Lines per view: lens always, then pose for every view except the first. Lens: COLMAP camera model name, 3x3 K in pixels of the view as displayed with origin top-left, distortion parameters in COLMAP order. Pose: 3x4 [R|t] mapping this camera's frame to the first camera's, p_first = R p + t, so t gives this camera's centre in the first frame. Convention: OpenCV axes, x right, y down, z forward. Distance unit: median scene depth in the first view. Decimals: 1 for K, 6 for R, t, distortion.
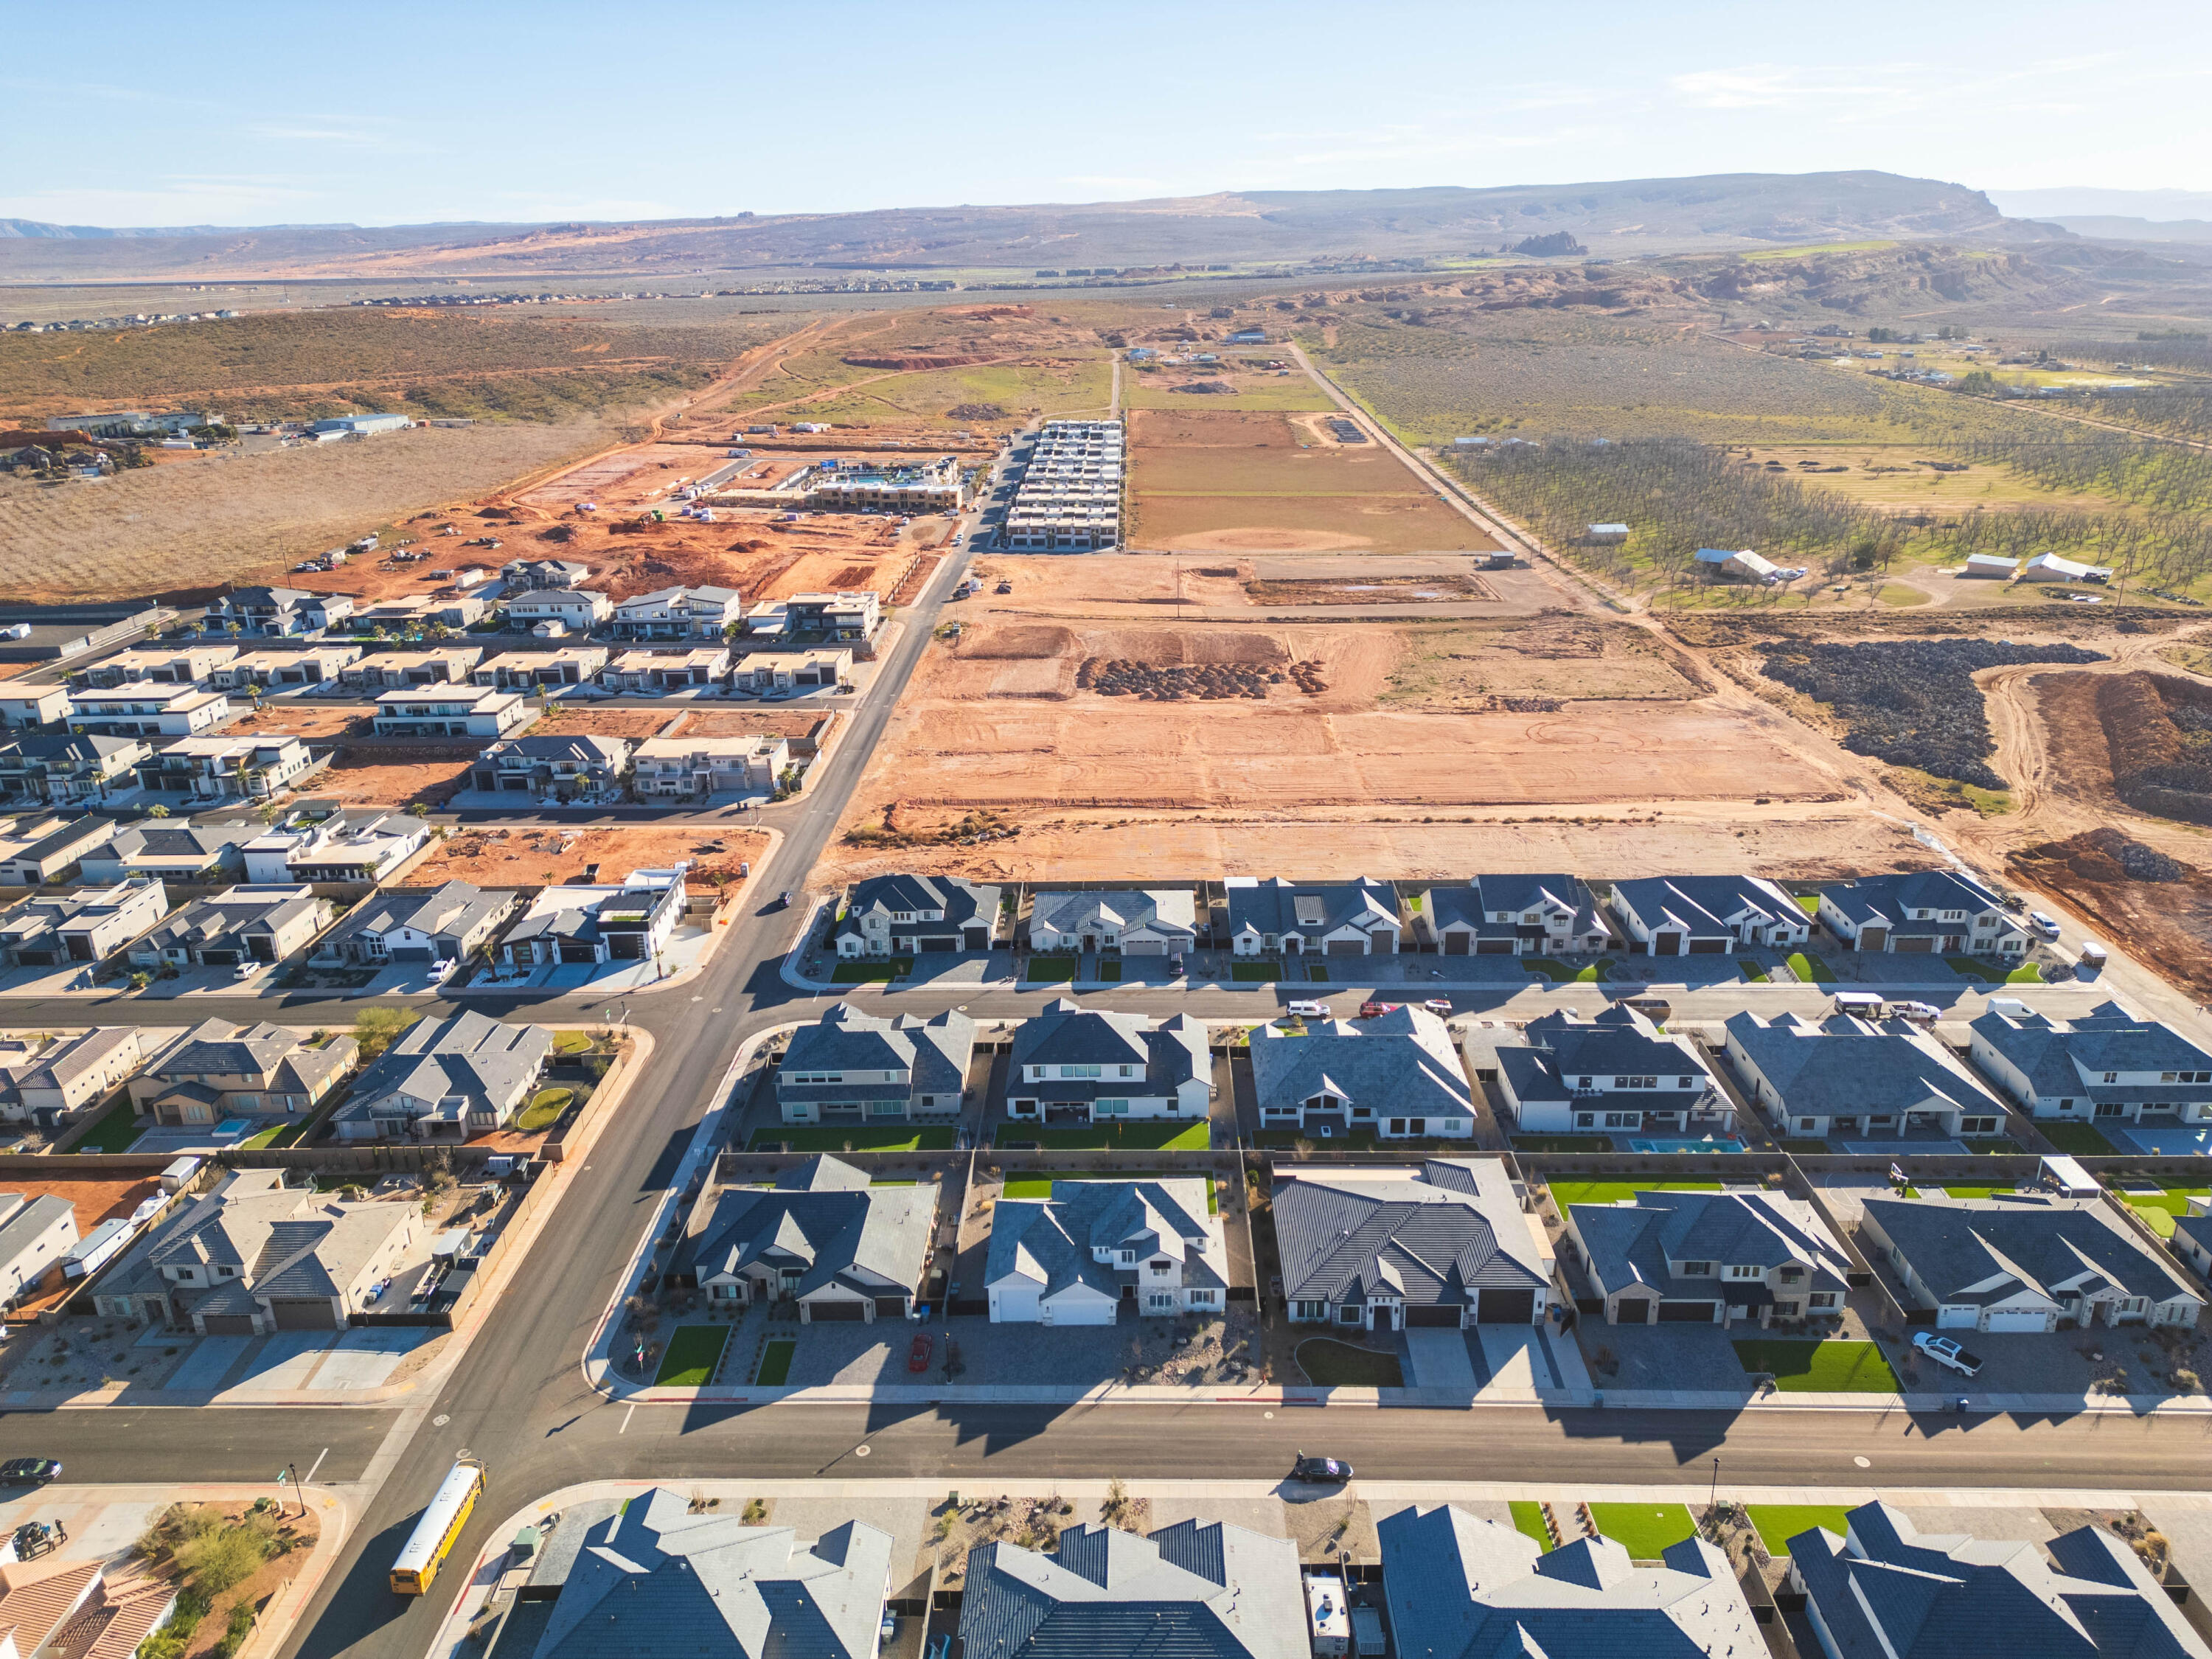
lens RADIAL K [[1544.2, 0, 1110.4], [0, 1544.2, 833.0], [0, 0, 1]] dist [0.087626, -0.087348]
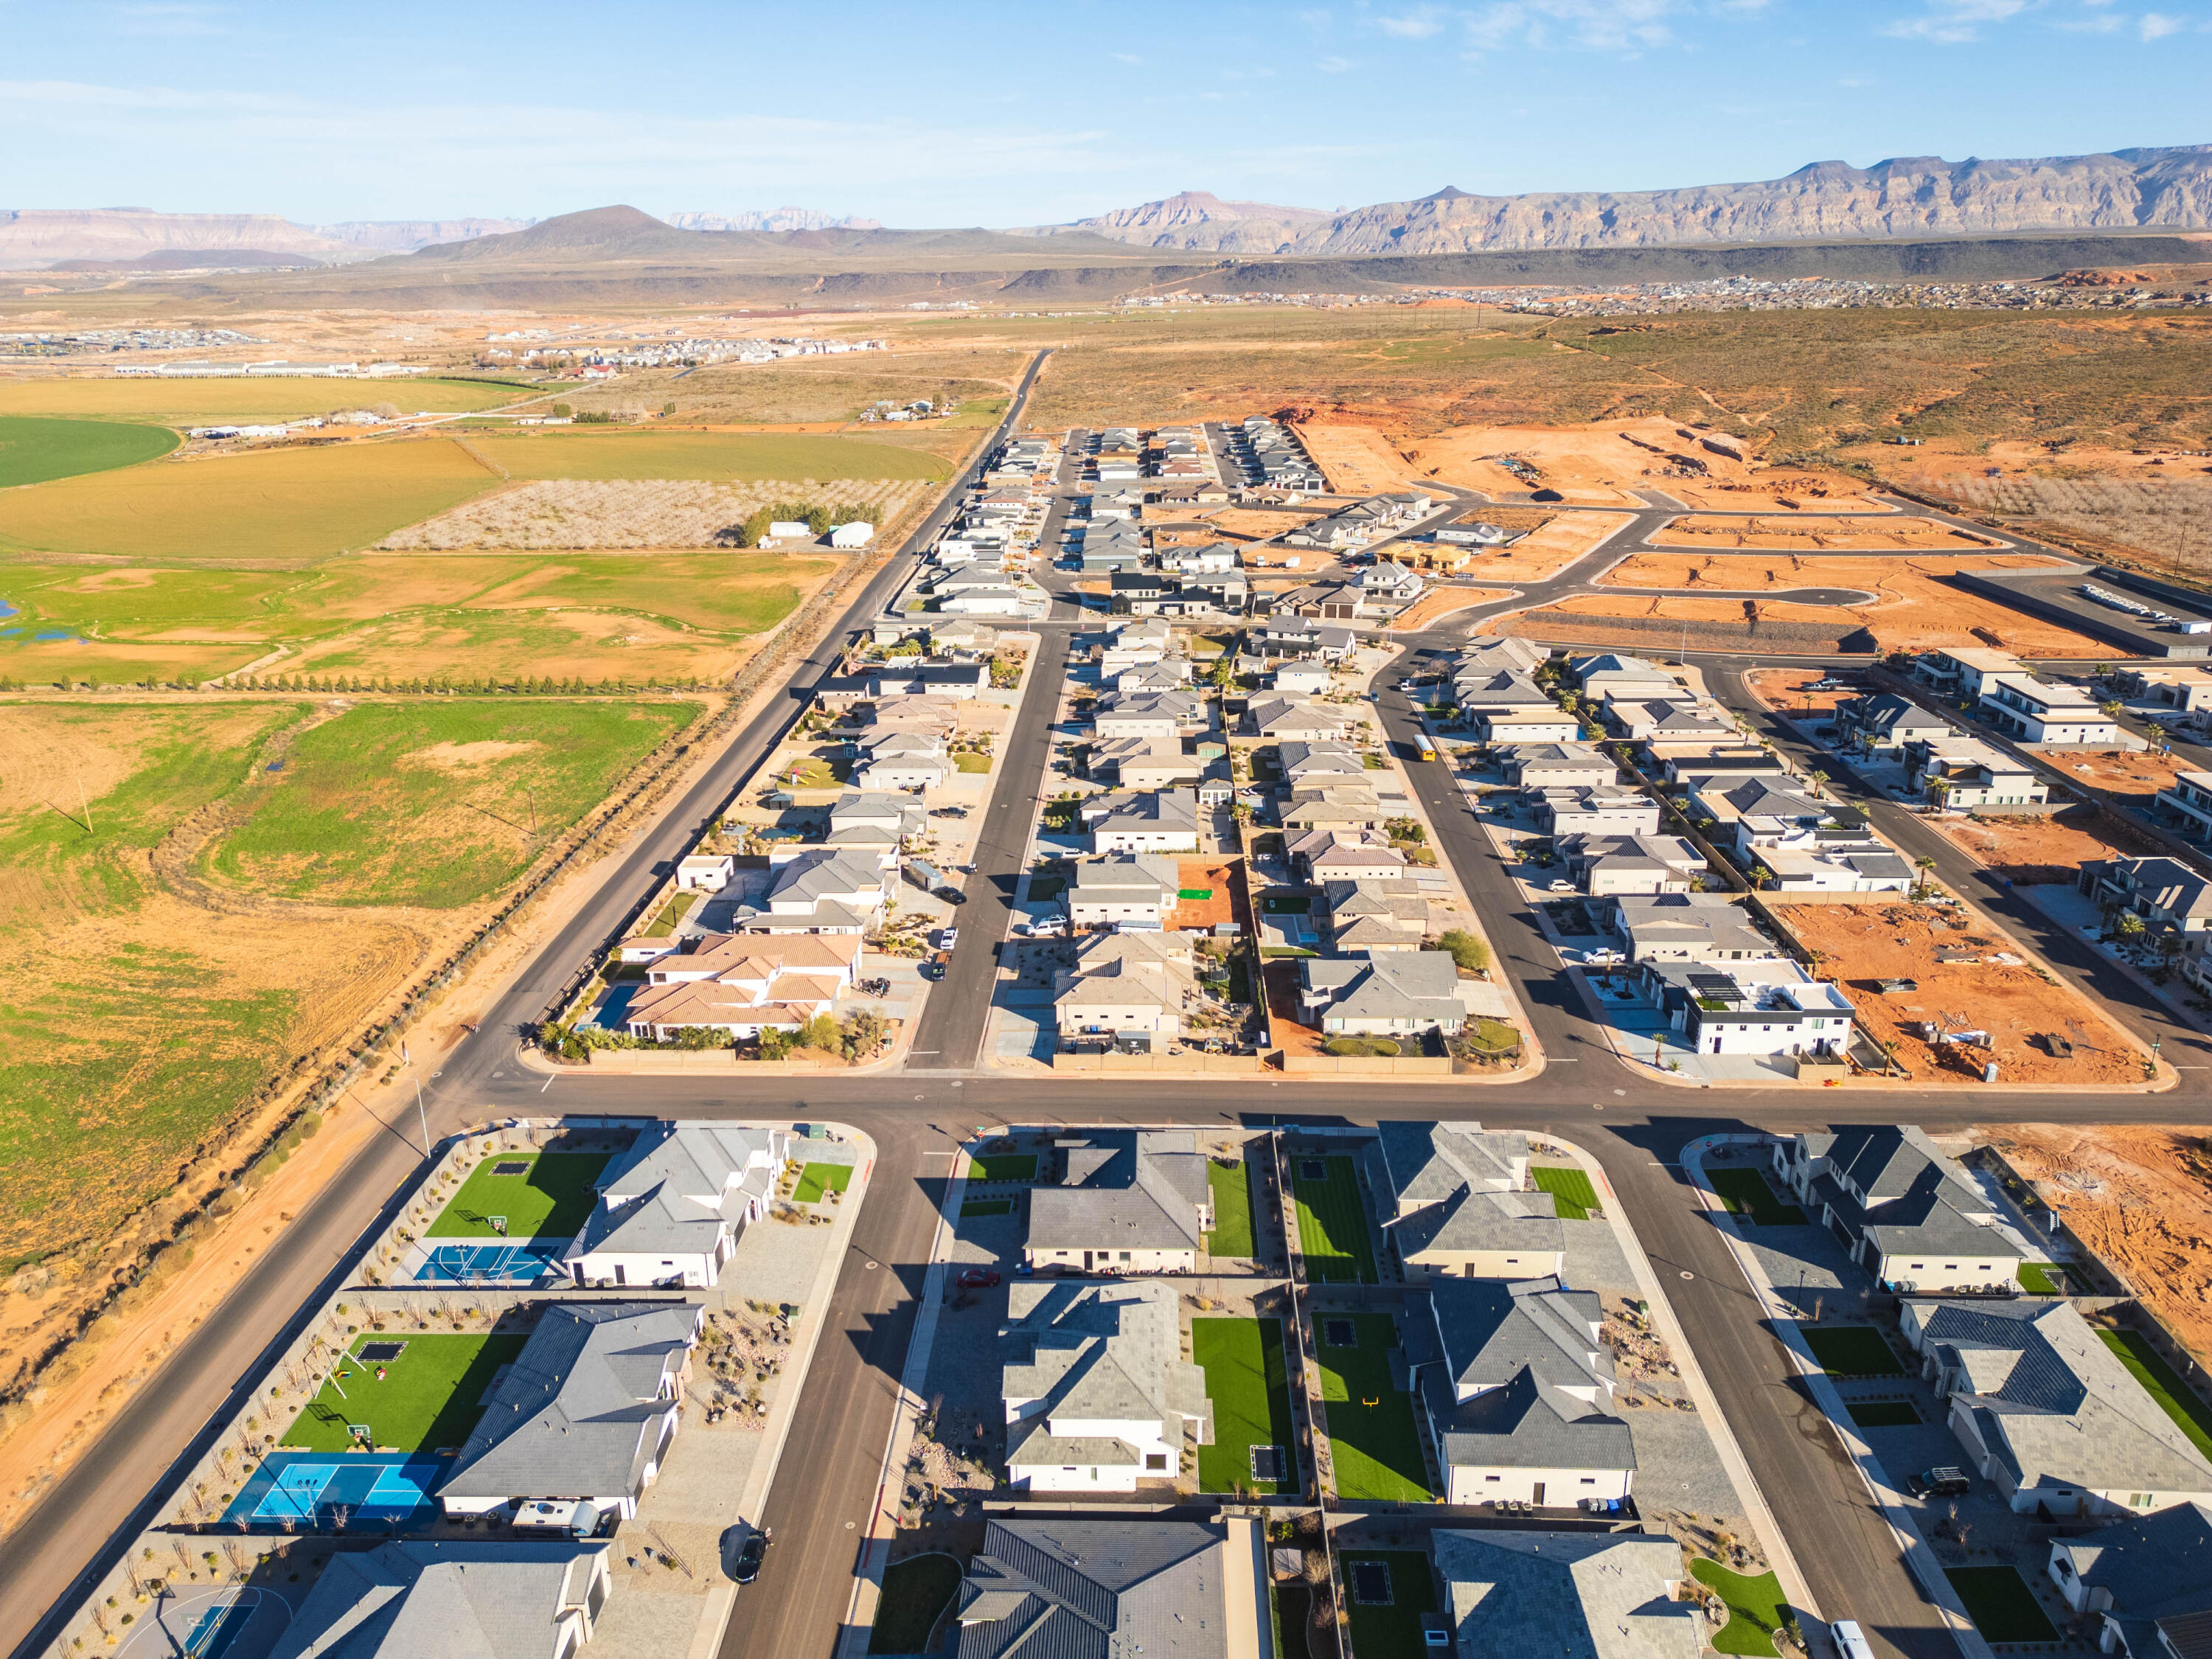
lens RADIAL K [[1544.2, 0, 1110.4], [0, 1544.2, 833.0], [0, 0, 1]] dist [0.087626, -0.087348]
pose [[-0.012685, 0.356109, -0.934358, 0.501515], [-0.336806, 0.878308, 0.339319, -0.220557], [0.941489, 0.319002, 0.108798, 0.549275]]
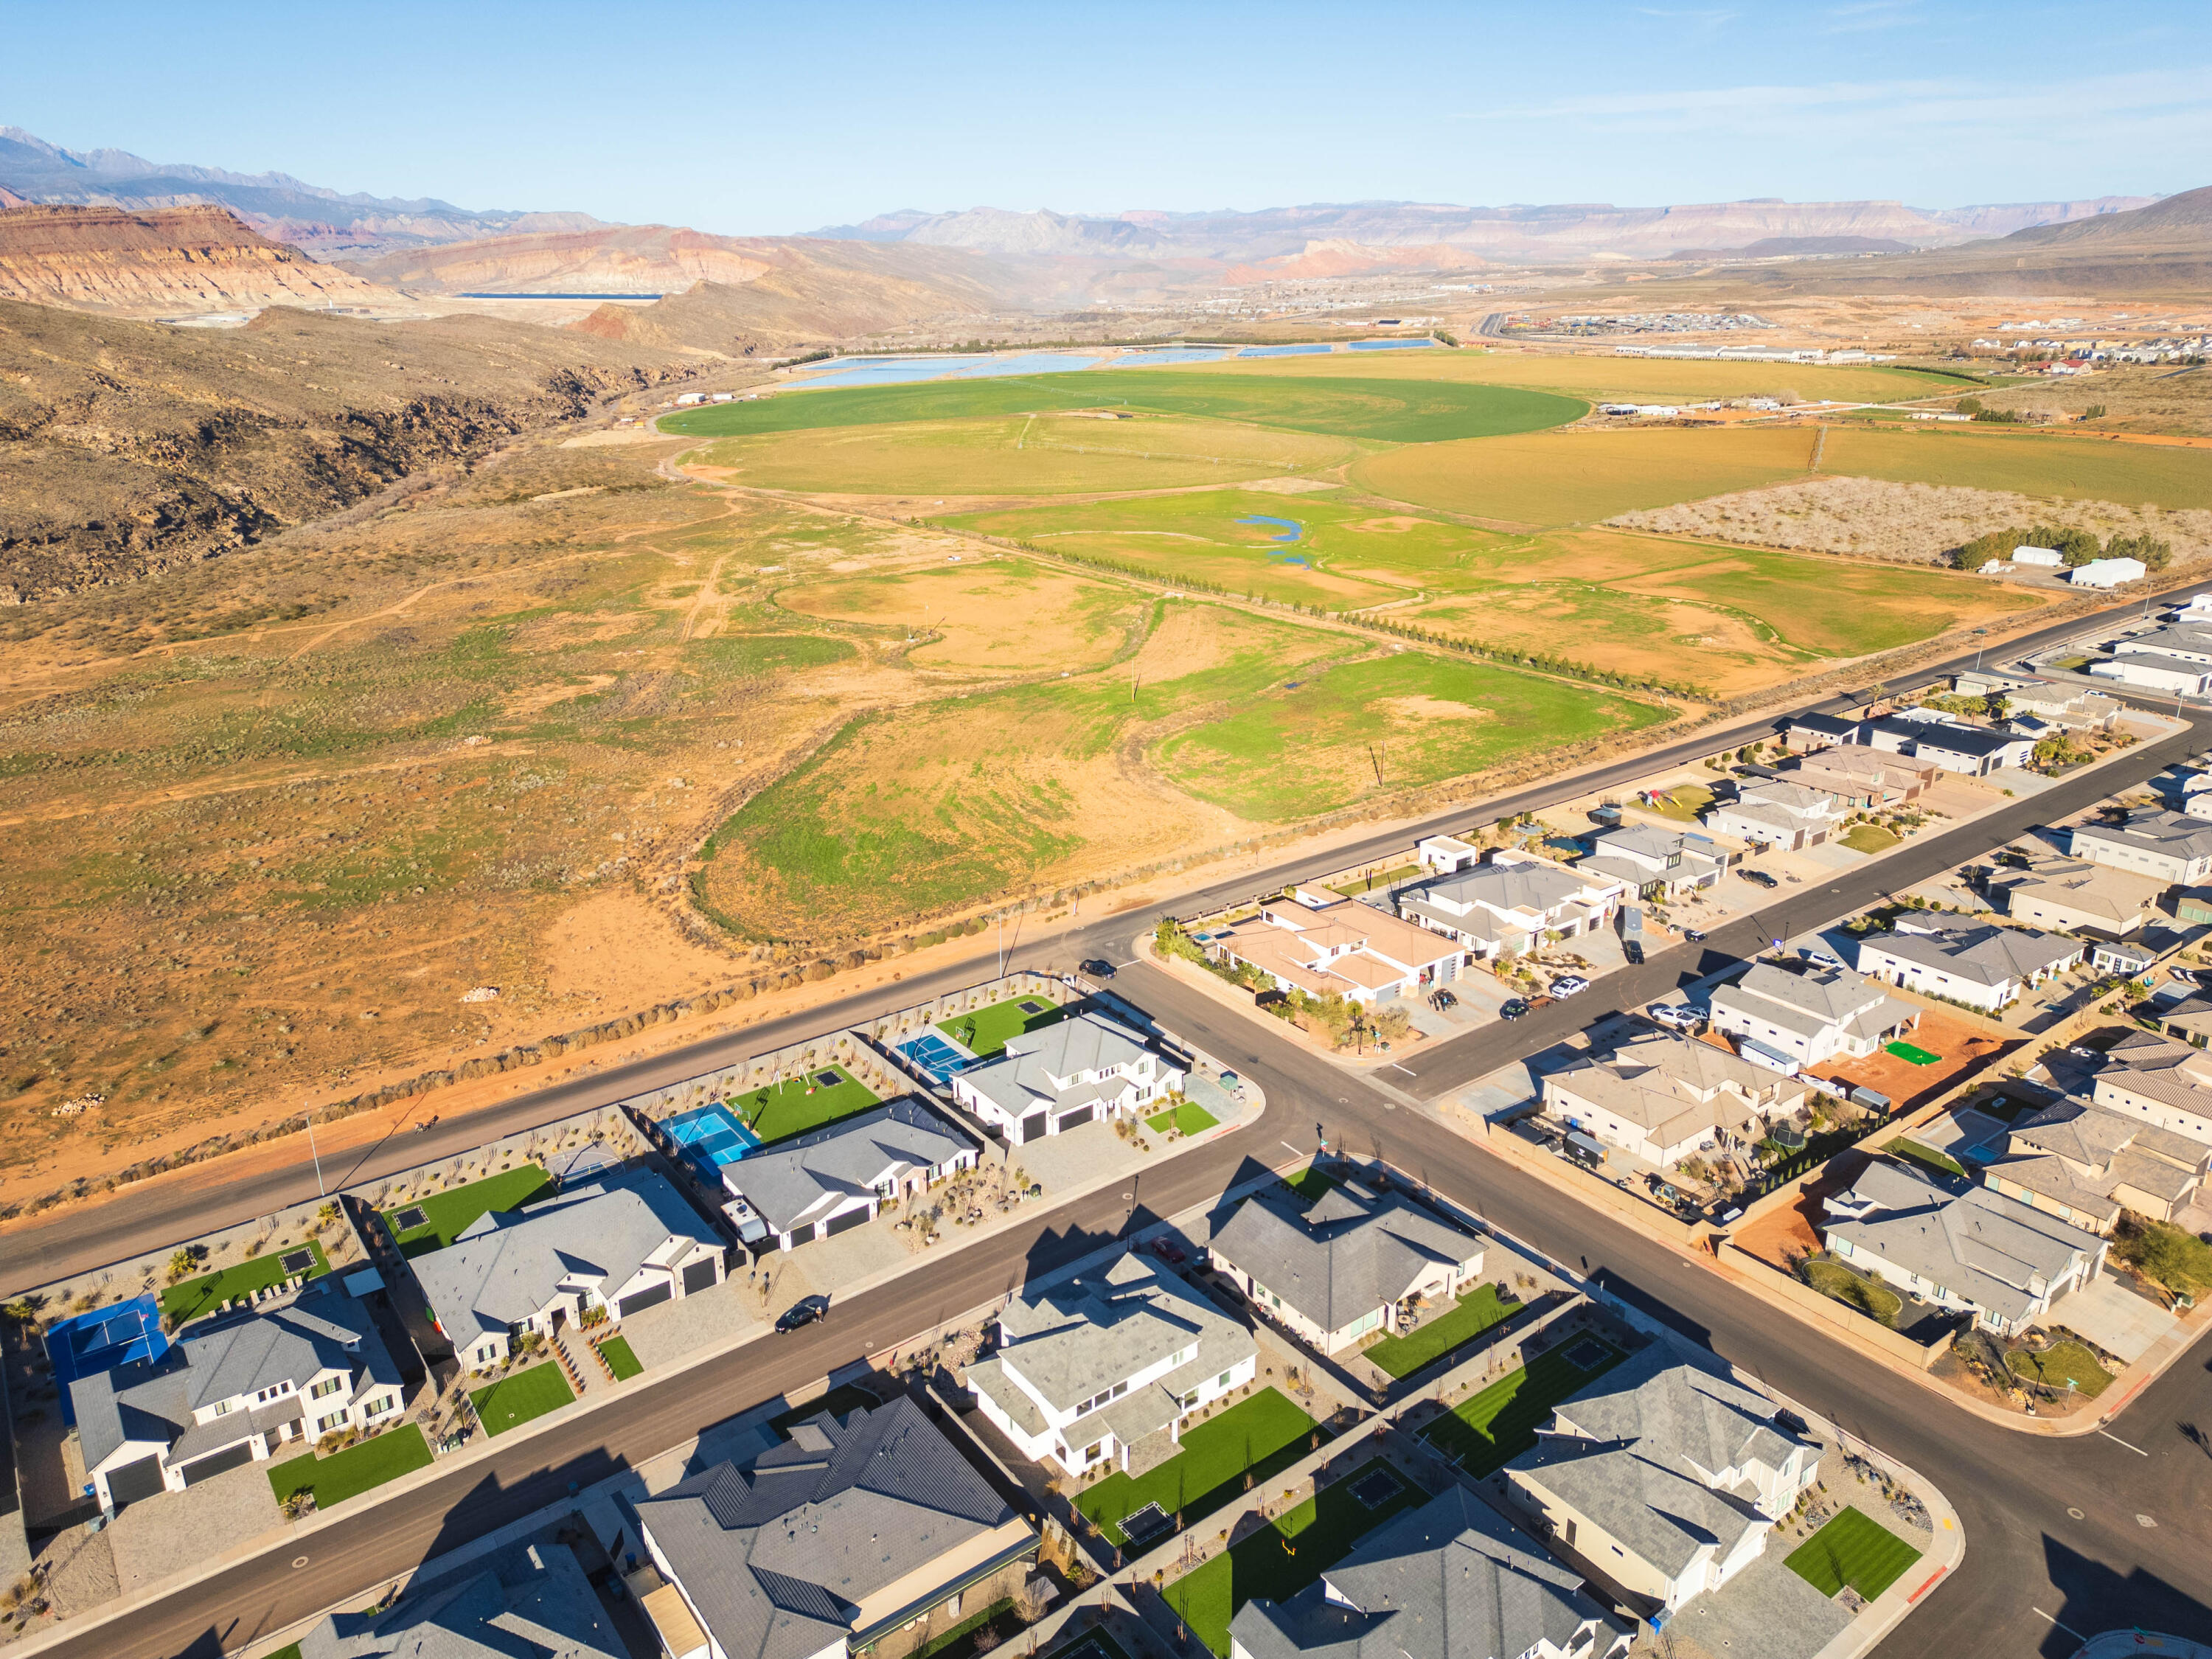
lens RADIAL K [[1544.2, 0, 1110.4], [0, 1544.2, 833.0], [0, 0, 1]] dist [0.087626, -0.087348]
pose [[-0.788777, 0.230539, -0.569810, 0.308834], [-0.192695, 0.787533, 0.585372, -0.355650], [0.583695, 0.571527, -0.576764, 0.920954]]
